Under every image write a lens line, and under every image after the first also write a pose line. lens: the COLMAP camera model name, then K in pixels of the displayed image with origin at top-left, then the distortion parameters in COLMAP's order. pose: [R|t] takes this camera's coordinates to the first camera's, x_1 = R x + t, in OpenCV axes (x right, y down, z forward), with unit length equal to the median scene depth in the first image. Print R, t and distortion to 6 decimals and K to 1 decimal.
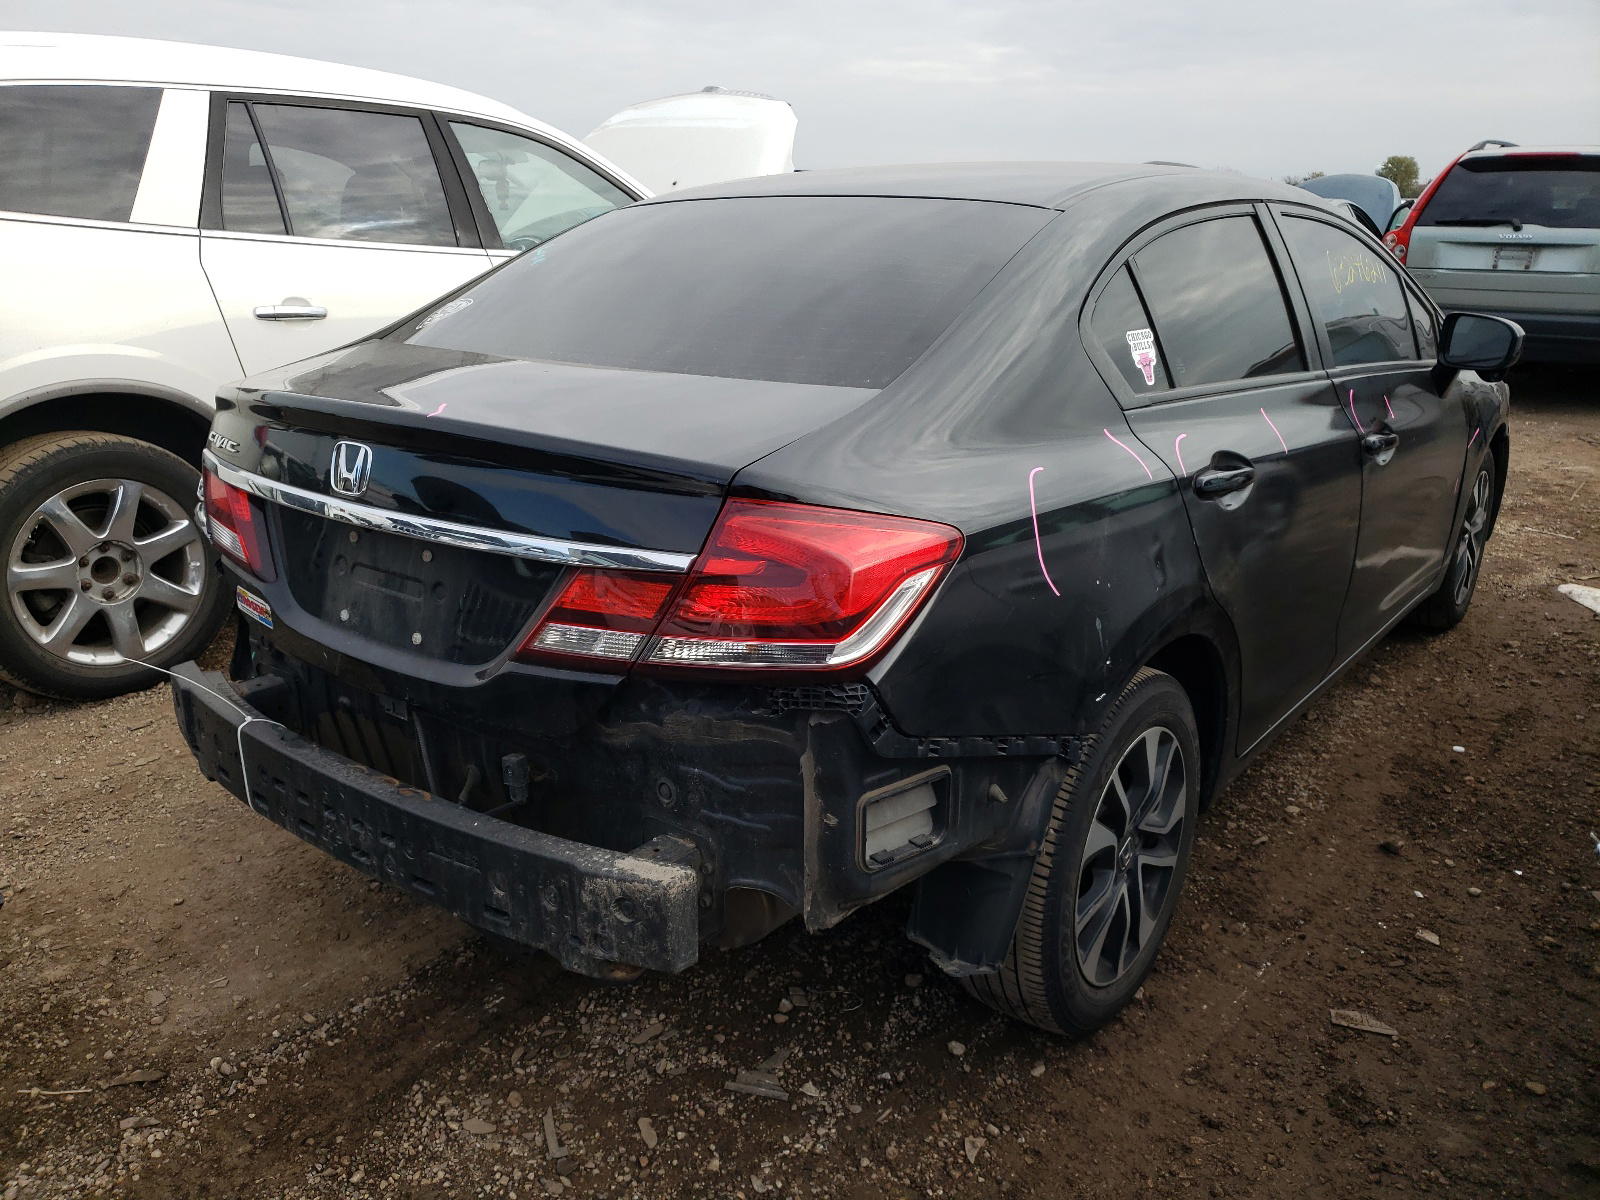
lens RADIAL K [[1208.9, 0, 789.2], [0, 1208.9, 606.6], [0, 0, 1]] dist [0.010303, 0.001446]
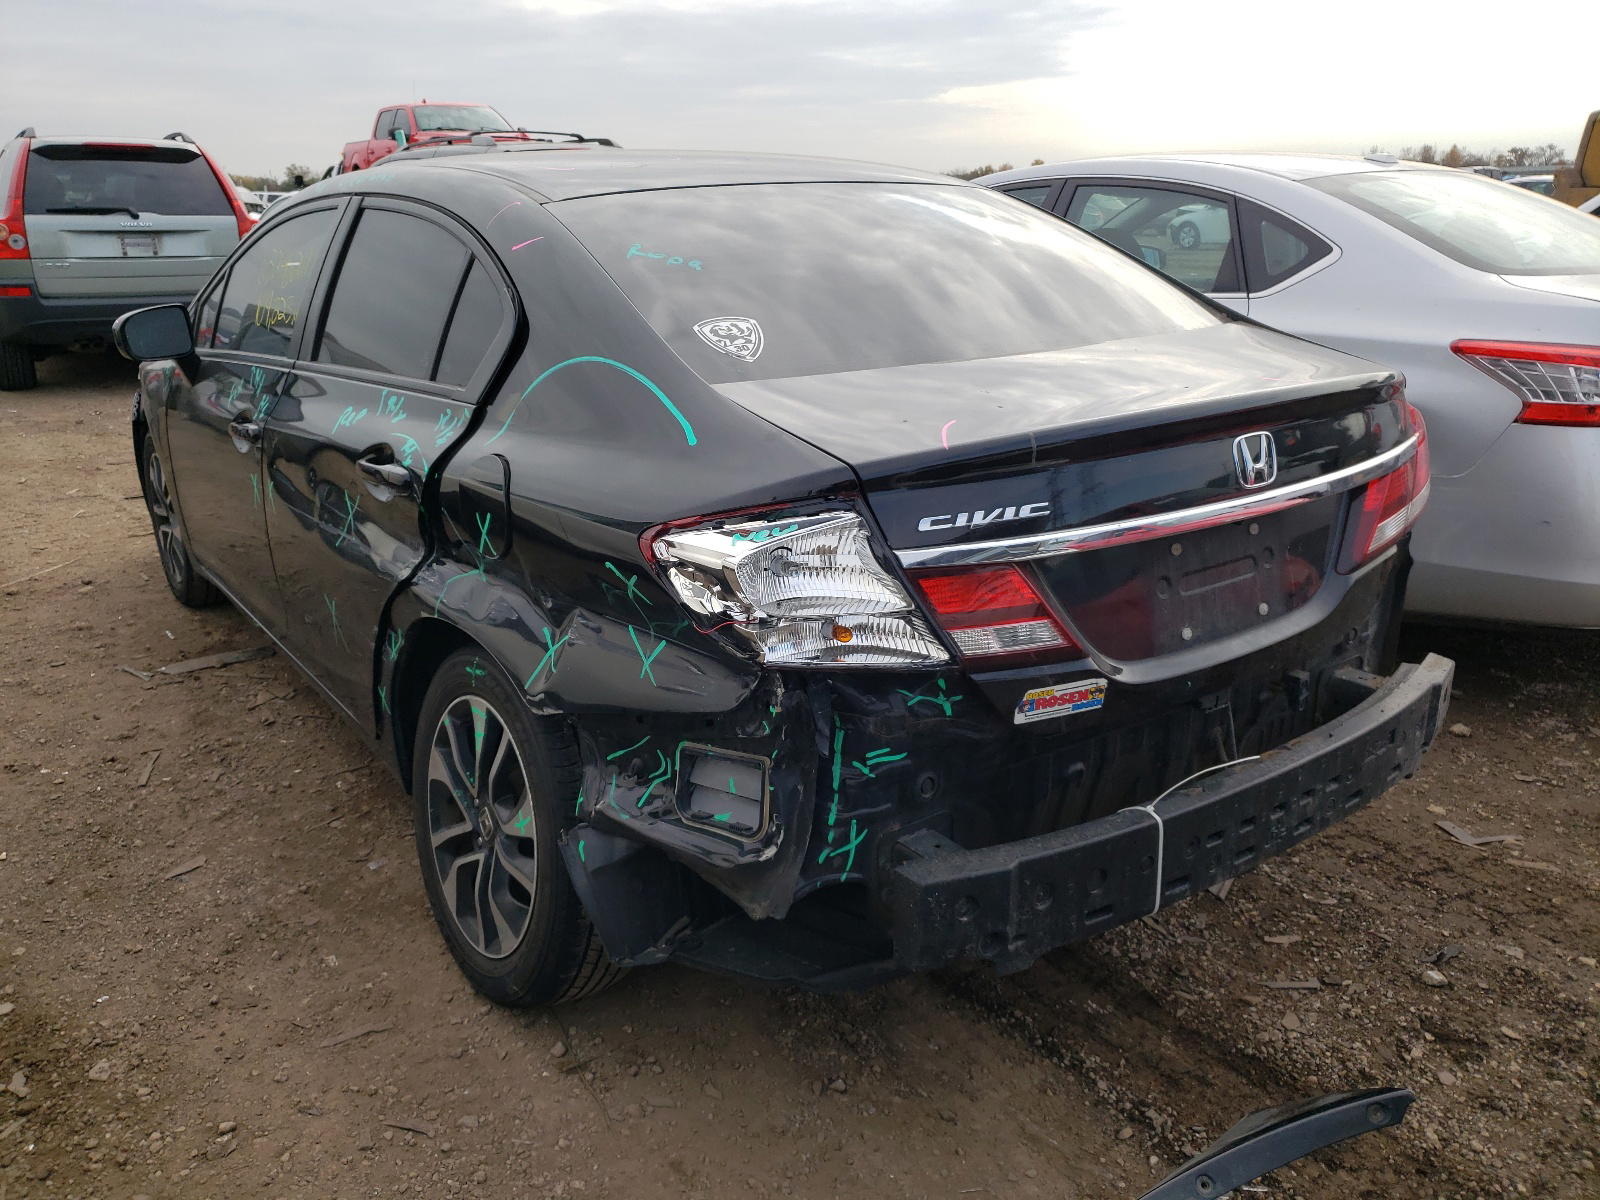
lens RADIAL K [[1208.9, 0, 789.3], [0, 1208.9, 592.9], [0, 0, 1]] dist [0.010303, 0.001446]
pose [[0.285944, -0.296205, 0.911317, -1.102862], [0.297808, 0.931401, 0.209290, -0.261835], [-0.910794, 0.211552, 0.354541, 0.808927]]
